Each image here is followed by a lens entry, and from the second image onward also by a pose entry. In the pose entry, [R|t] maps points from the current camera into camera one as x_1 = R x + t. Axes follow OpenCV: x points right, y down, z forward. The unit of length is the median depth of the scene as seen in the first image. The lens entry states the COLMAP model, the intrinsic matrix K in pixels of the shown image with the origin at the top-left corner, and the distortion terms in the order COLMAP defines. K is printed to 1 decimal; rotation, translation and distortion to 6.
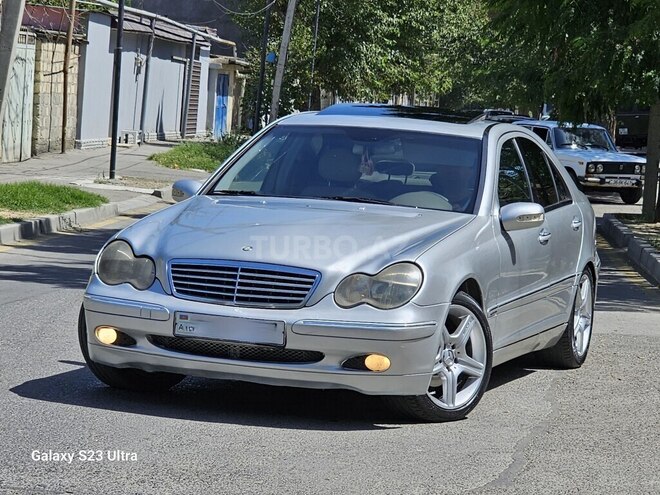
lens RADIAL K [[2270.5, 0, 330.0], [0, 2270.5, 247.5], [0, 0, 1]] dist [-0.822838, 18.388021]
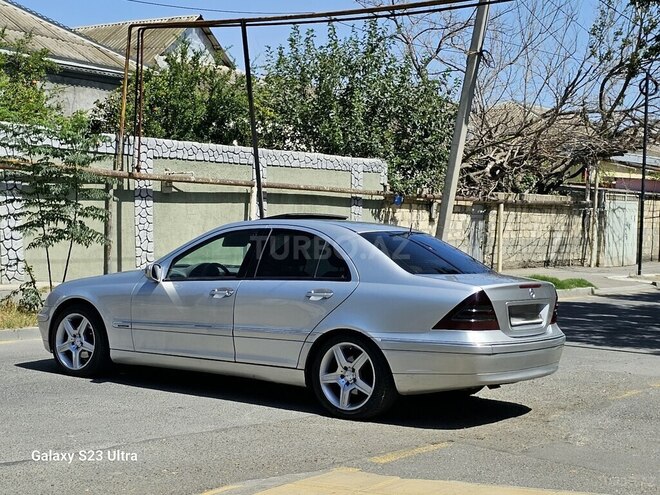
lens RADIAL K [[1130.1, 0, 319.3], [0, 1130.1, 235.8], [0, 0, 1]] dist [0.303493, -1.108737]
pose [[0.854730, -0.015681, -0.518836, 0.120889], [-0.020417, 0.997754, -0.063790, 0.000540], [0.518671, 0.065116, 0.852490, 0.089954]]
